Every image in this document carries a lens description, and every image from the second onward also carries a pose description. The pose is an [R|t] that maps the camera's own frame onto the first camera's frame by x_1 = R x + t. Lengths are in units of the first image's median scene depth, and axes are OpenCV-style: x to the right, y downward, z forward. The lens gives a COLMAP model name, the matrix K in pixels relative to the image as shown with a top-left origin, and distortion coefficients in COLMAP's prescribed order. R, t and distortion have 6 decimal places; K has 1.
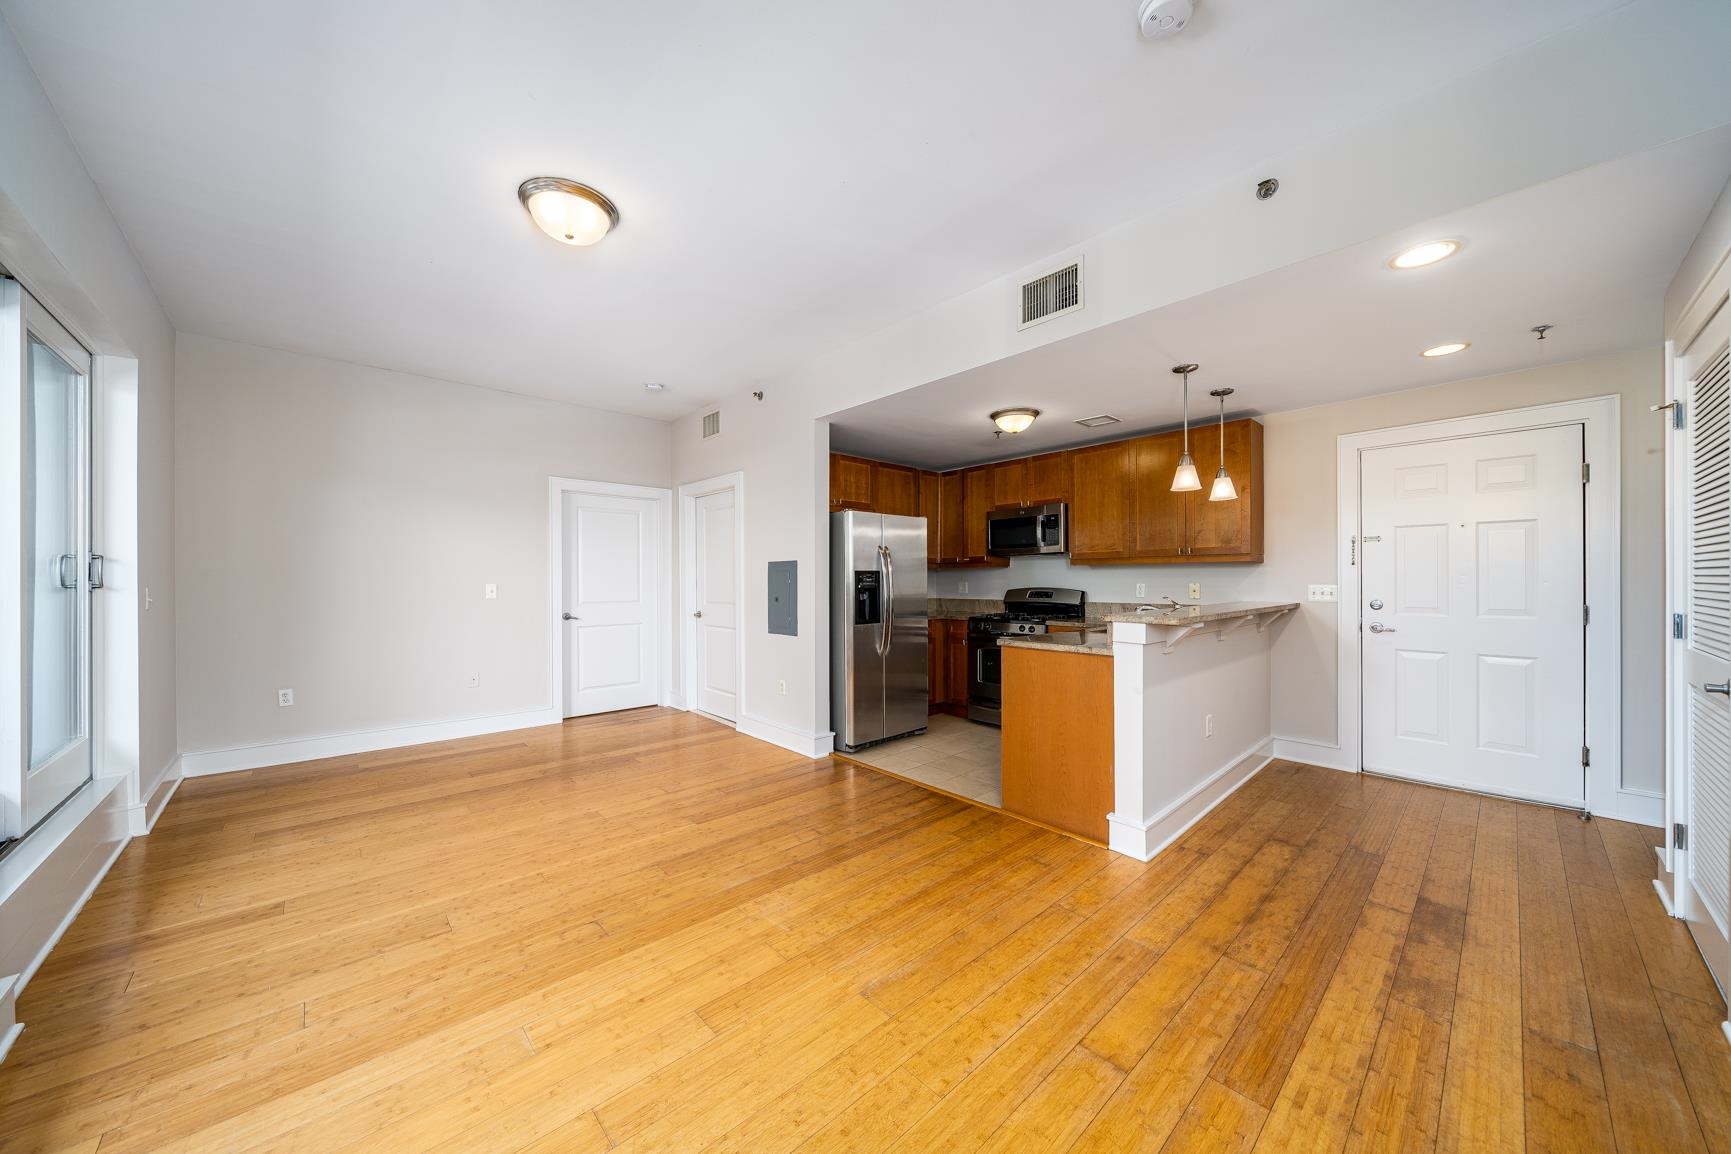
lens RADIAL K [[595.6, 0, 865.5], [0, 595.6, 577.0], [0, 0, 1]] dist [-0.004226, 0.000094]
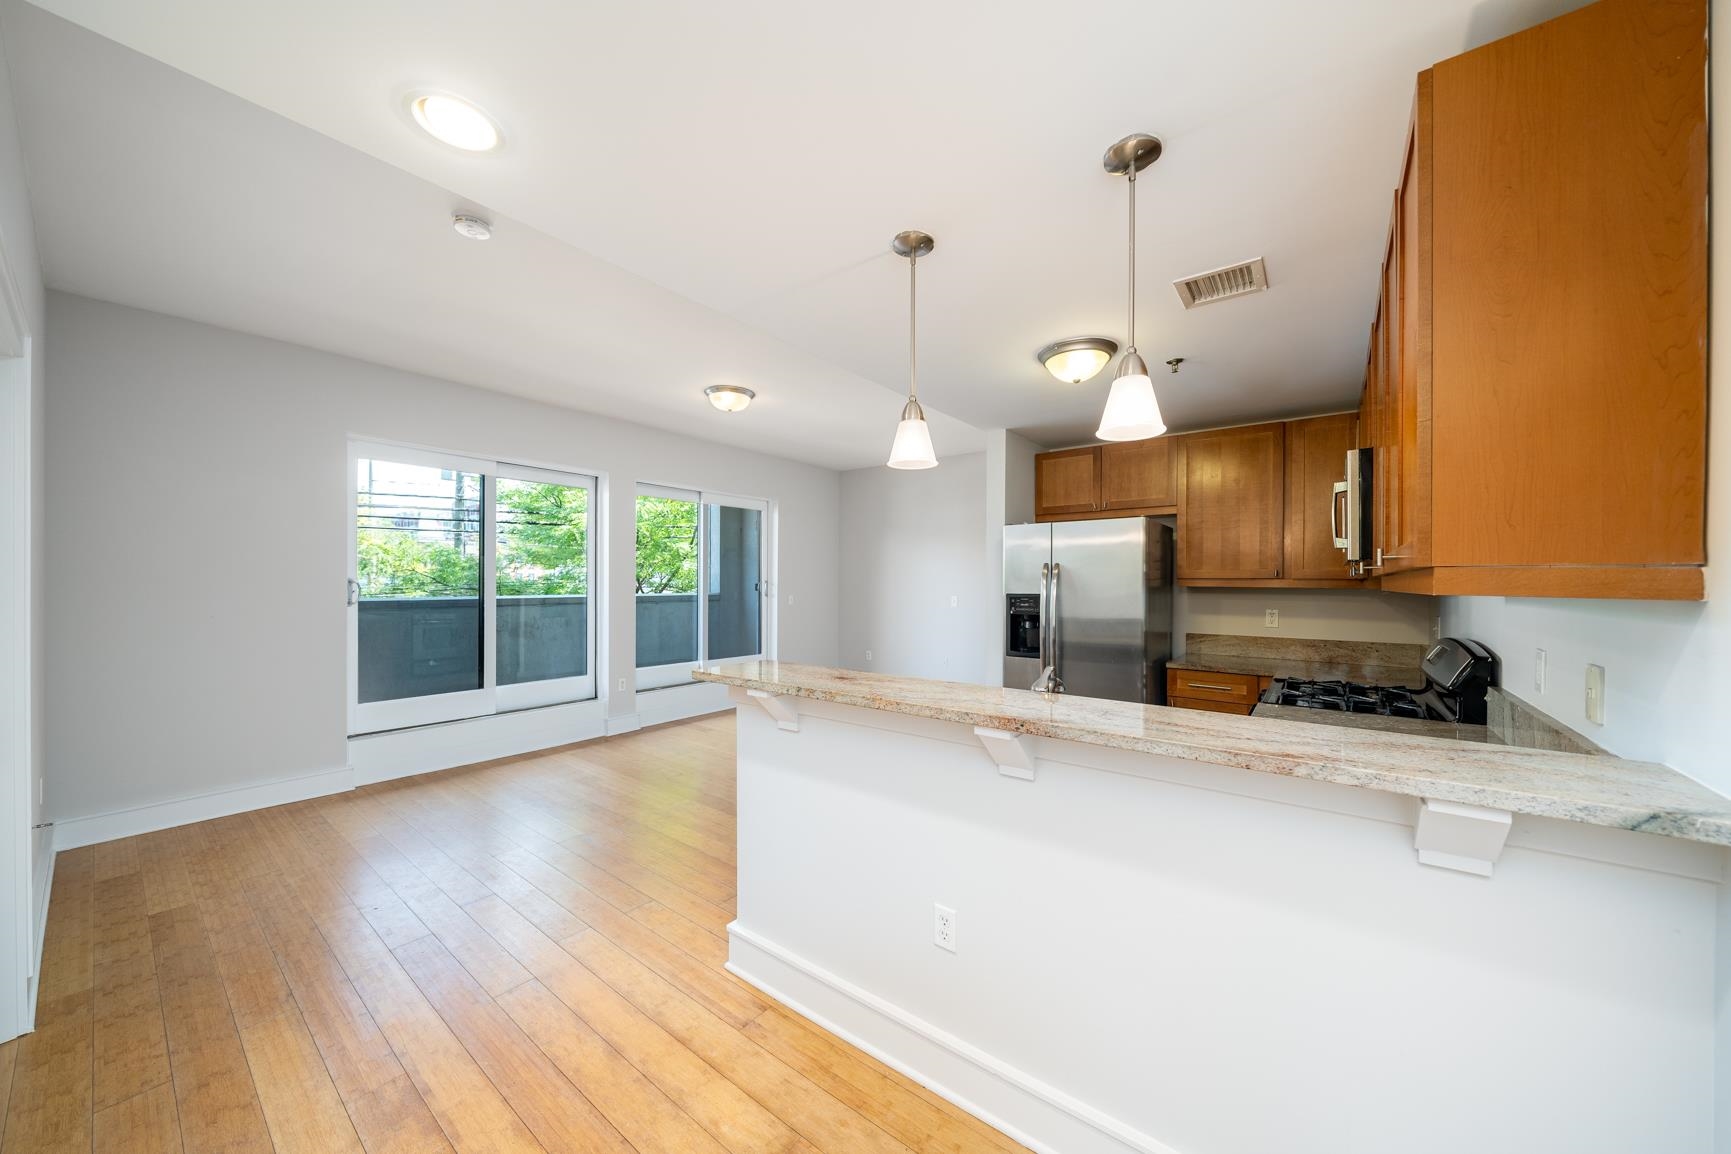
lens RADIAL K [[595.6, 0, 865.5], [0, 595.6, 577.0], [0, 0, 1]] dist [-0.004226, 0.000094]
pose [[0.169155, -0.003611, -0.985583, 0.885346], [-0.002285, 0.999989, -0.004056, -0.033970], [0.985587, 0.002938, 0.169145, 0.711990]]
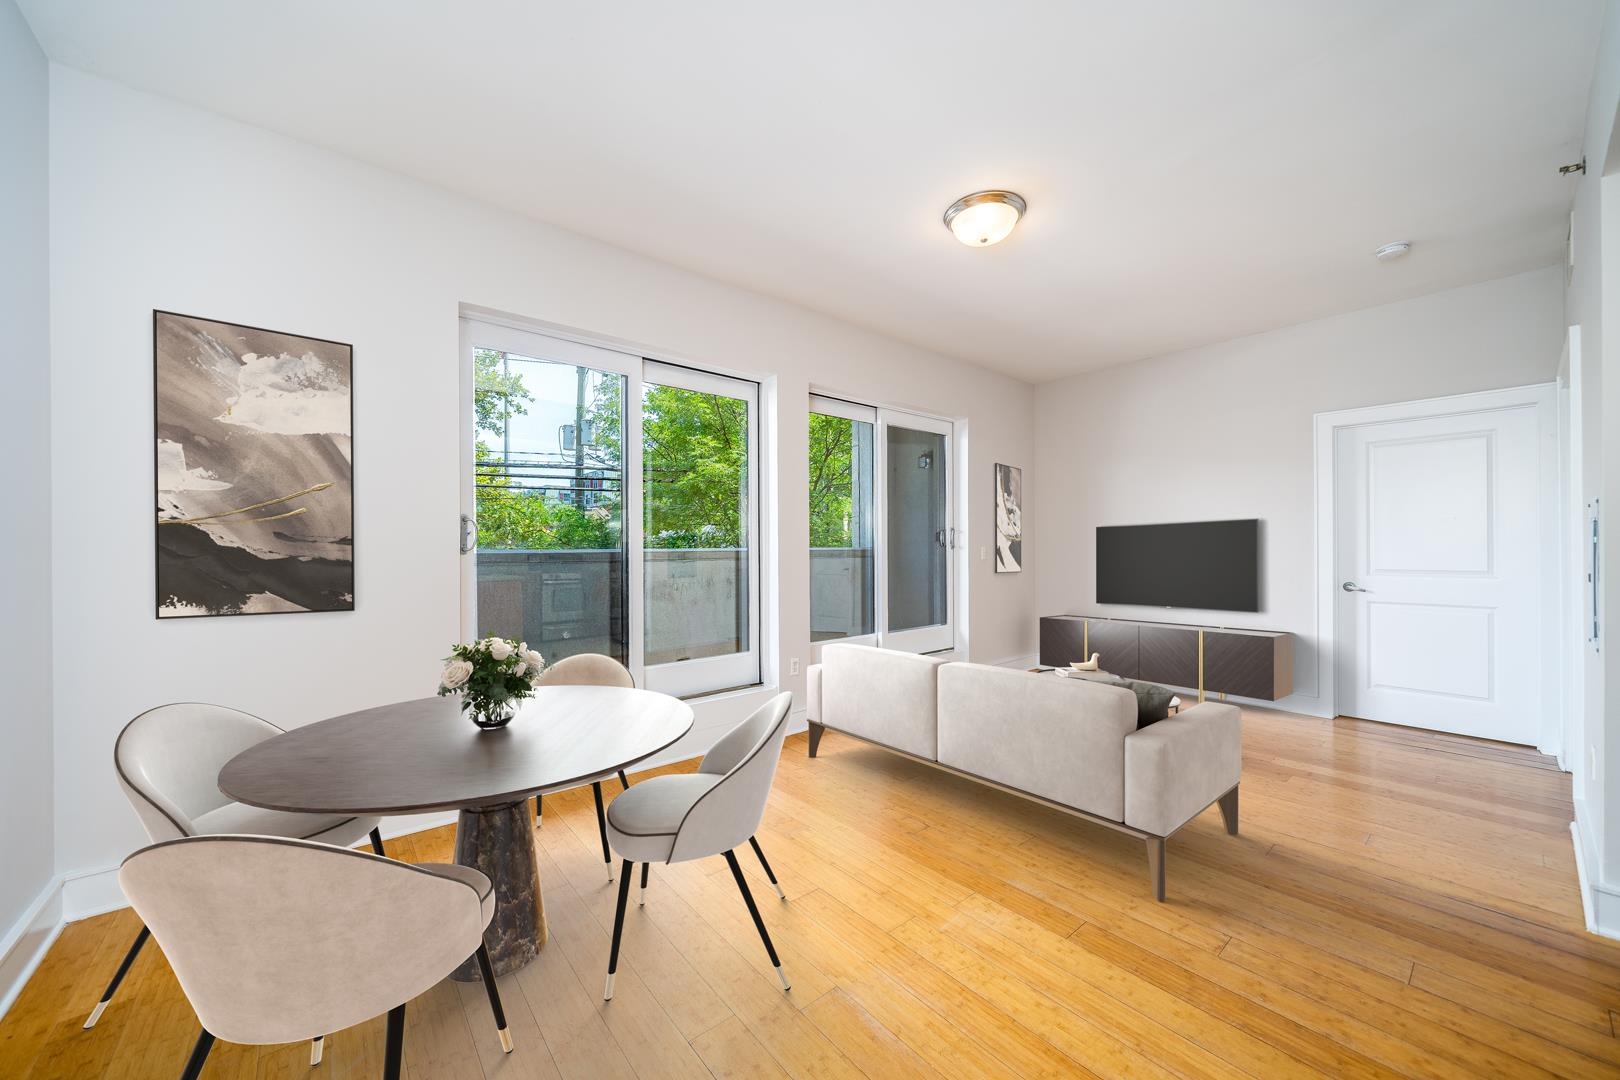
lens RADIAL K [[588.3, 0, 808.2], [0, 588.3, 546.8], [0, 0, 1]] dist [-0.010043, 0.000054]
pose [[-0.055722, 0.003408, -0.998441, 0.415413], [0.008959, 0.999956, 0.002913, 0.007629], [0.998406, -0.008783, -0.055750, 0.469601]]
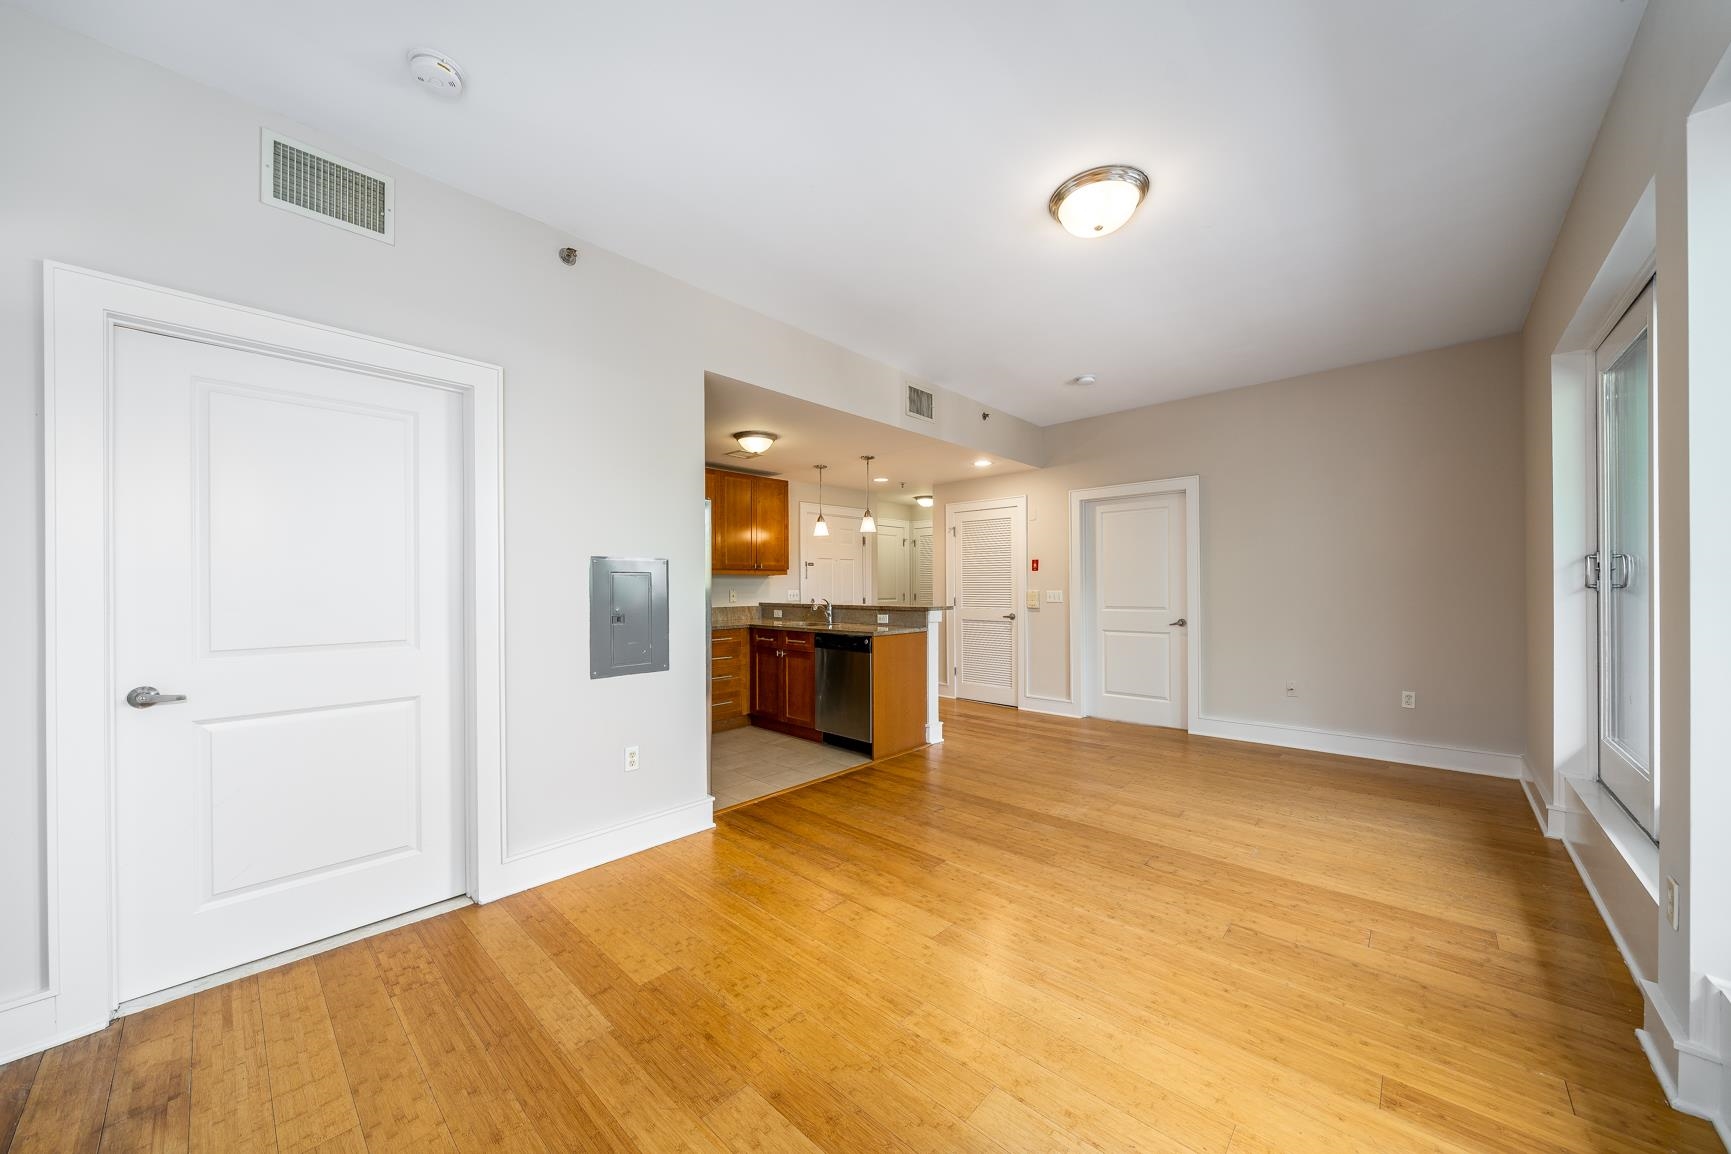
lens RADIAL K [[613.3, 0, 866.0], [0, 613.3, 586.5], [0, 0, 1]] dist [-0.001299, -0.000056]
pose [[-0.081652, 0.002431, 0.996658, -0.939726], [0.002388, 0.999995, -0.002243, 0.007150], [-0.996658, 0.002197, -0.081657, 0.945815]]
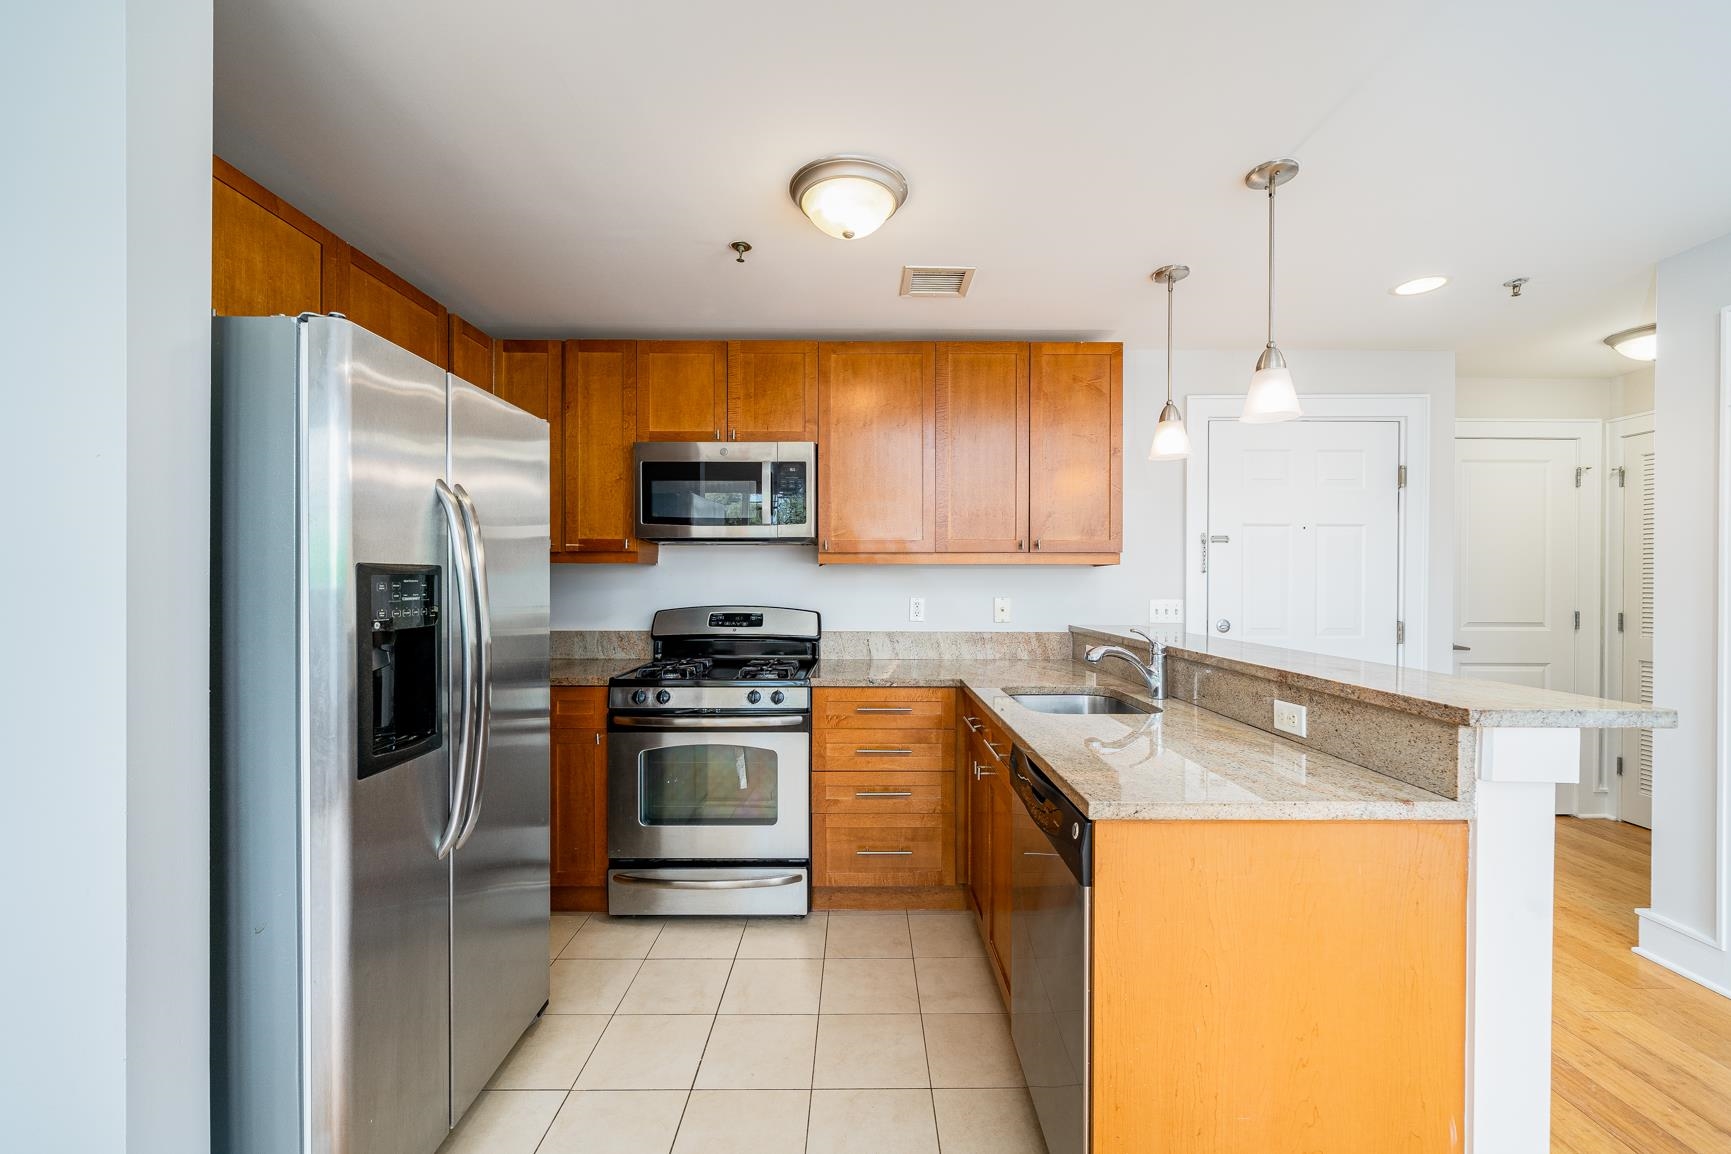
lens RADIAL K [[696.6, 0, 861.9], [0, 696.6, 581.8], [0, 0, 1]] dist [-0.001484, -0.000009]
pose [[0.673253, 0.006152, 0.739387, -0.102892], [-0.008302, 0.999965, -0.000761, -0.004809], [-0.739366, -0.005627, 0.673280, 0.711287]]
